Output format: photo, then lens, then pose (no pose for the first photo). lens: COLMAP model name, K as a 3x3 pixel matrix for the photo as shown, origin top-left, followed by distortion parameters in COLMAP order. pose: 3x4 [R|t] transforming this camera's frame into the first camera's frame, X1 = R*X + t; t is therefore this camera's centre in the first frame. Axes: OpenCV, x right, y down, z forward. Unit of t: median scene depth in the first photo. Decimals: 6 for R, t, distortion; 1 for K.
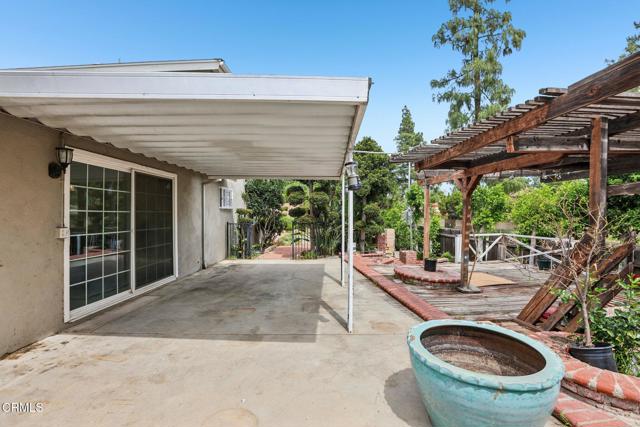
lens RADIAL K [[291.4, 0, 332.2], [0, 291.4, 213.9], [0, 0, 1]] dist [-0.048786, 0.012311]
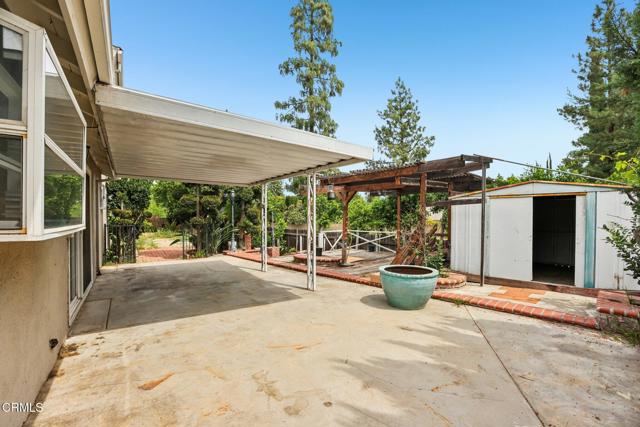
lens RADIAL K [[291.4, 0, 332.2], [0, 291.4, 213.9], [0, 0, 1]] dist [-0.048786, 0.012311]
pose [[0.795857, 0.009405, 0.605412, -0.264655], [-0.002509, 0.999922, -0.012235, 0.005364], [-0.605480, 0.008218, 0.795818, -0.097604]]
